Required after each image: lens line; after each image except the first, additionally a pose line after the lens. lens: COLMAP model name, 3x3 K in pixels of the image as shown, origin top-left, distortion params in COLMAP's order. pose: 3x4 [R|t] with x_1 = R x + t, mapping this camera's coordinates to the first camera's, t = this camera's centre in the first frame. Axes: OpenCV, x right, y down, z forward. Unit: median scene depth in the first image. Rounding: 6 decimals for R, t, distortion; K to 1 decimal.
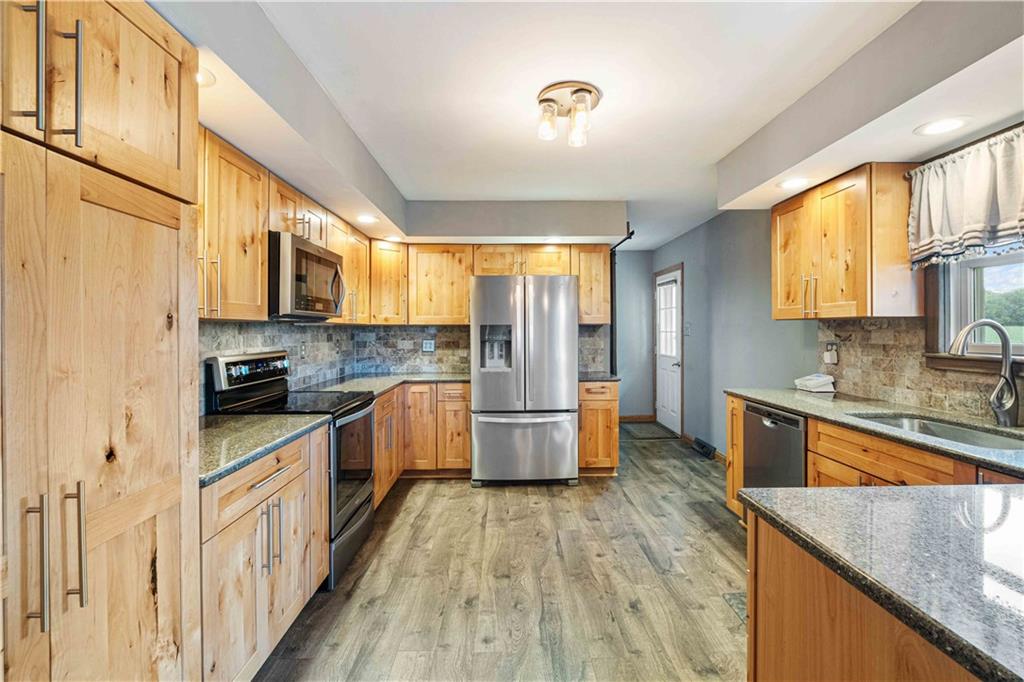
lens RADIAL K [[461.2, 0, 512.8], [0, 461.2, 331.1], [0, 0, 1]] dist [-0.004728, -0.000267]
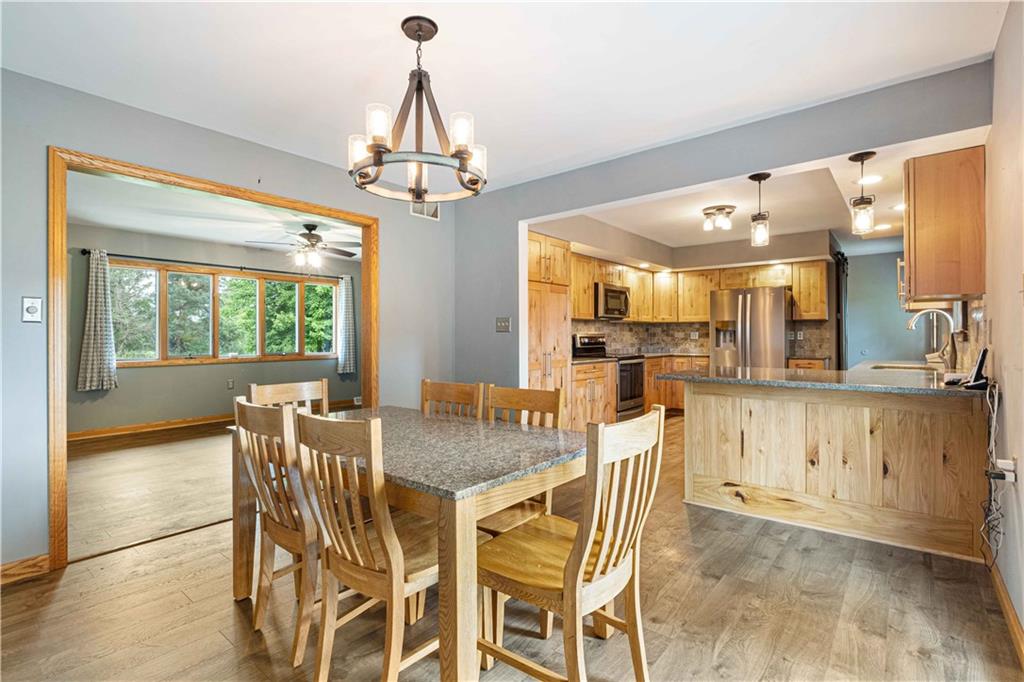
lens RADIAL K [[461.2, 0, 507.2], [0, 461.2, 335.0], [0, 0, 1]] dist [-0.004728, -0.000267]
pose [[0.746051, 0.002489, -0.665884, 0.453757], [-0.002964, 0.999996, 0.000417, 0.036827], [0.665882, 0.001663, 0.746055, -0.682976]]
